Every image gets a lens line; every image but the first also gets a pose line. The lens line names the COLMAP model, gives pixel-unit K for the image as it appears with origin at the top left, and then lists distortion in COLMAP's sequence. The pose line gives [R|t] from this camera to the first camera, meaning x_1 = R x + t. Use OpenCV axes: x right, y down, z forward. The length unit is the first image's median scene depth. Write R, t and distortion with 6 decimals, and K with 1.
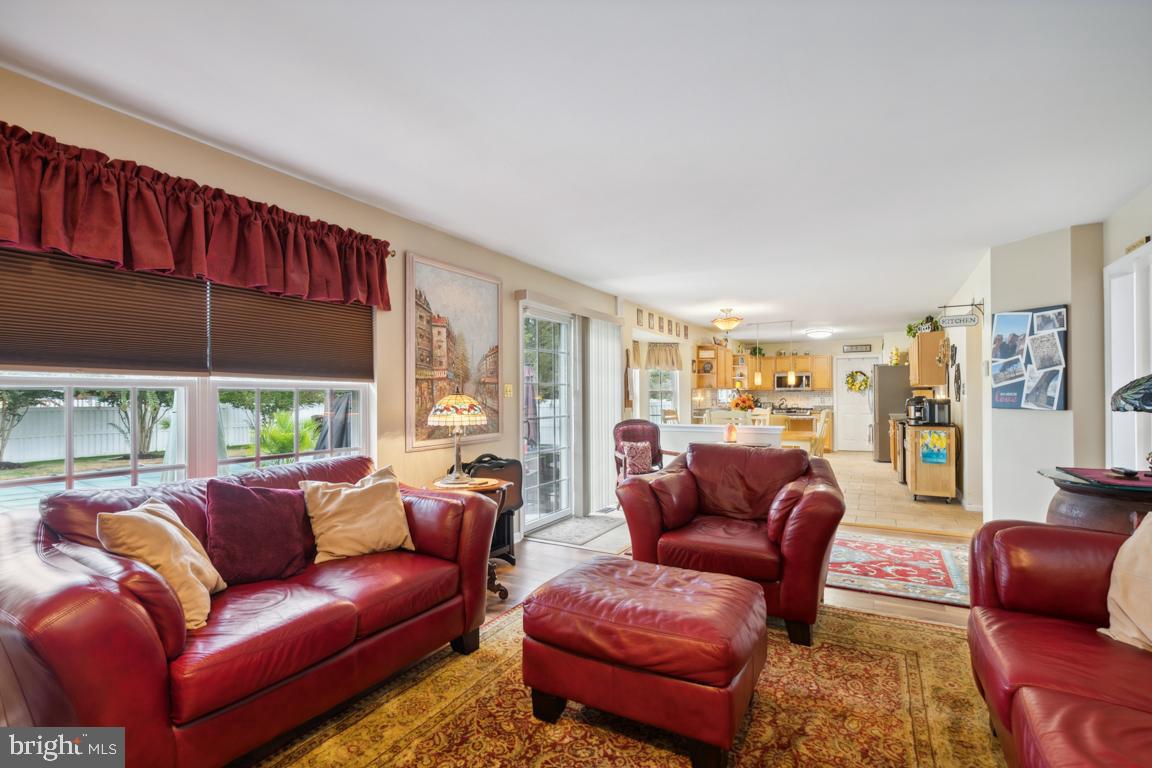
lens RADIAL K [[536.4, 0, 573.7], [0, 536.4, 390.1], [0, 0, 1]] dist [0.000848, -0.000445]
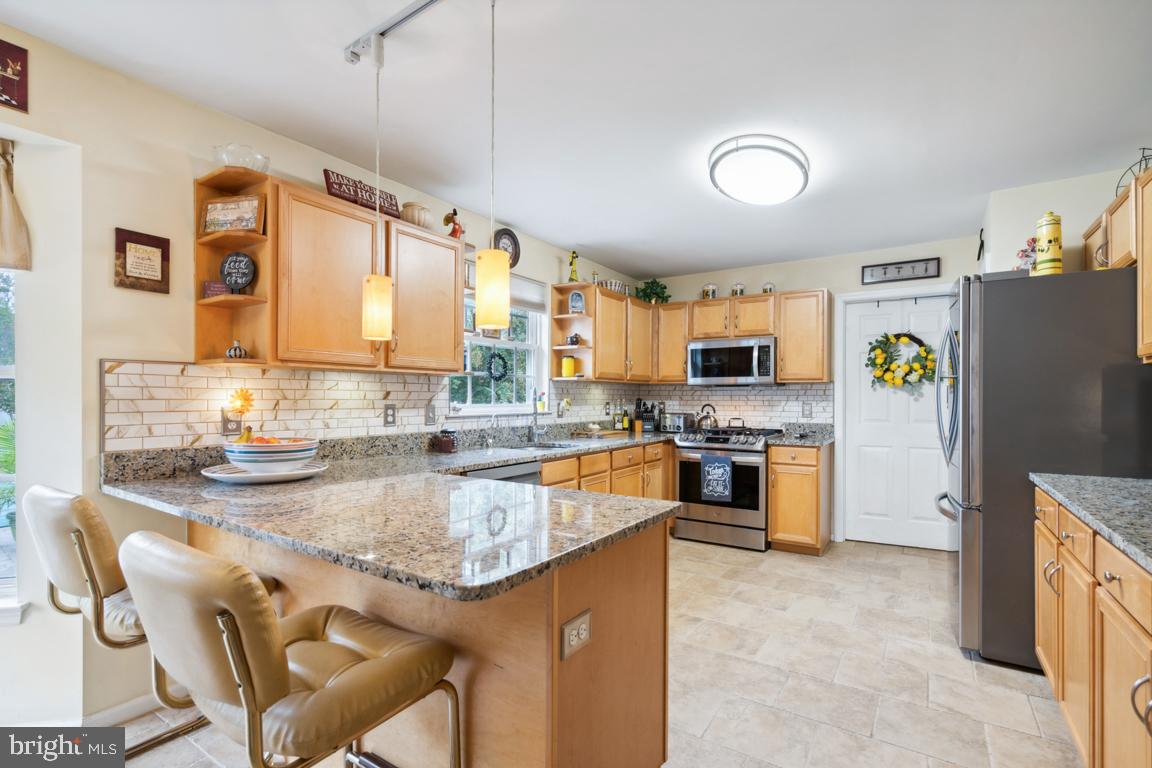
lens RADIAL K [[526.4, 0, 579.8], [0, 526.4, 399.3], [0, 0, 1]] dist [0.001227, 0.000209]
pose [[0.997933, 0.008710, -0.063672, 0.870995], [-0.007768, 0.999857, 0.015027, 0.018589], [0.063794, -0.014501, 0.997858, 1.634698]]
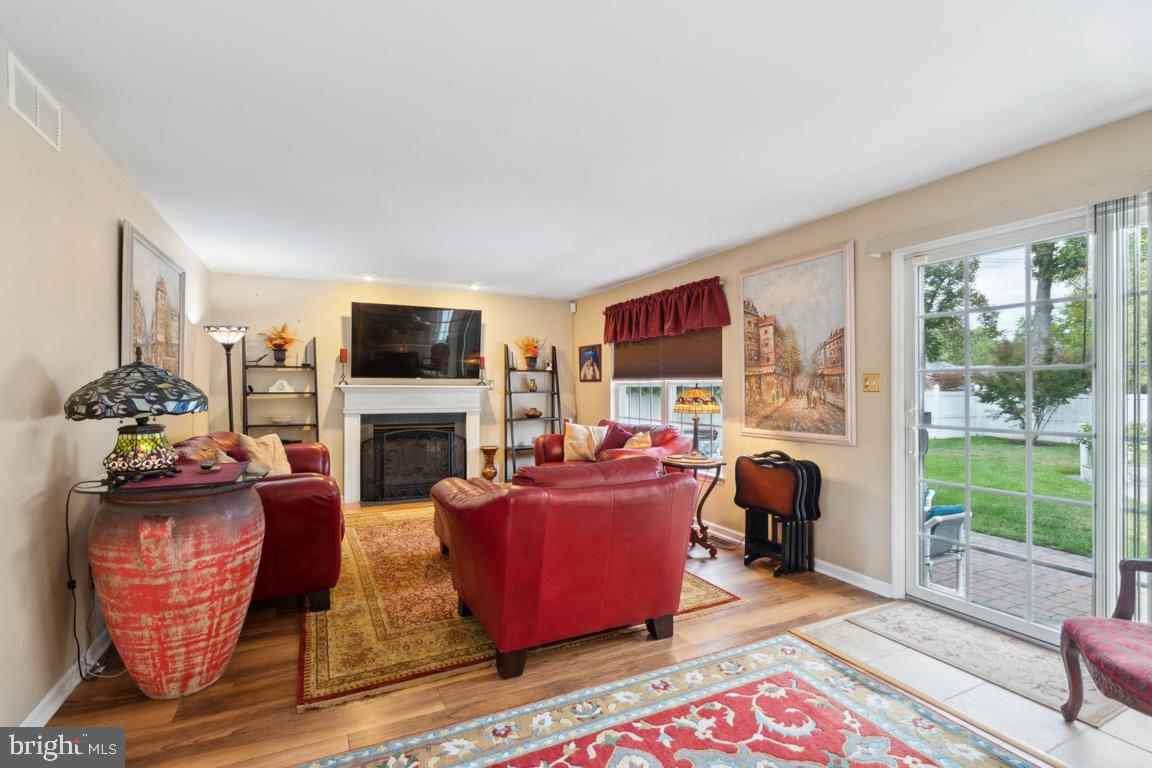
lens RADIAL K [[524.7, 0, 569.4], [0, 524.7, 388.2], [0, 0, 1]] dist [0.000020, 0.000009]
pose [[-0.563077, 0.007936, -0.826366, 0.757395], [0.015551, 0.999879, -0.000994, 0.002163], [0.826258, -0.013411, -0.563133, 1.127529]]
